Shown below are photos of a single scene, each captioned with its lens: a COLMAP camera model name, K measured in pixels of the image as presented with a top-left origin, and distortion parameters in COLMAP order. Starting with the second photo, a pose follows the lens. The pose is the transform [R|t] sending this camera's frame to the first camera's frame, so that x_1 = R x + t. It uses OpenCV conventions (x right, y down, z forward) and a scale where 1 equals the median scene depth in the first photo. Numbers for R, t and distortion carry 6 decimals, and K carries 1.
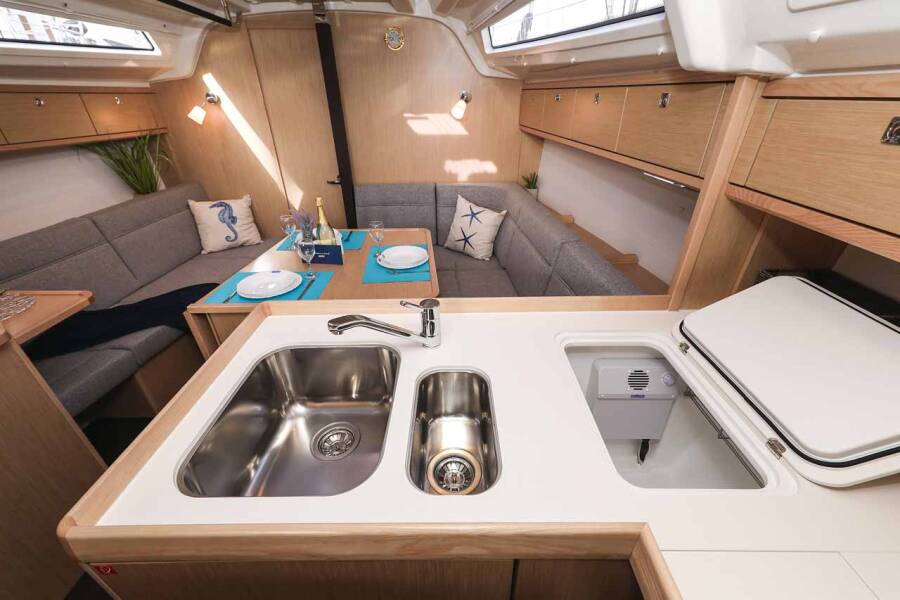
lens RADIAL K [[373.7, 0, 454.3], [0, 373.7, 295.5], [0, 0, 1]] dist [0.010771, 0.000225]
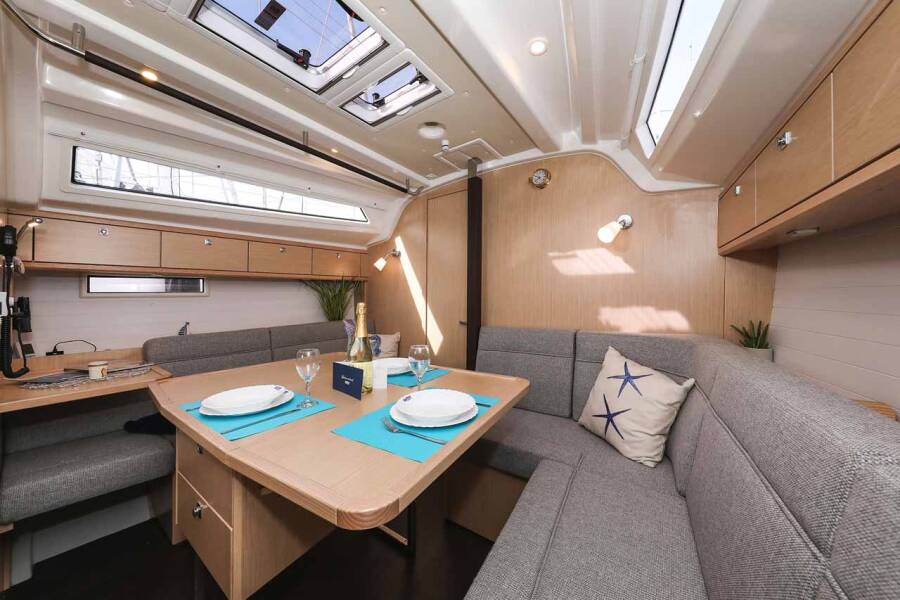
lens RADIAL K [[303.7, 0, 474.2], [0, 303.7, 304.8], [0, 0, 1]] dist [0.001099, 0.000105]
pose [[0.813979, 0.005041, -0.580873, 0.133611], [-0.283588, 0.876152, -0.389790, -0.057341], [0.506968, 0.482009, 0.714598, 0.466825]]
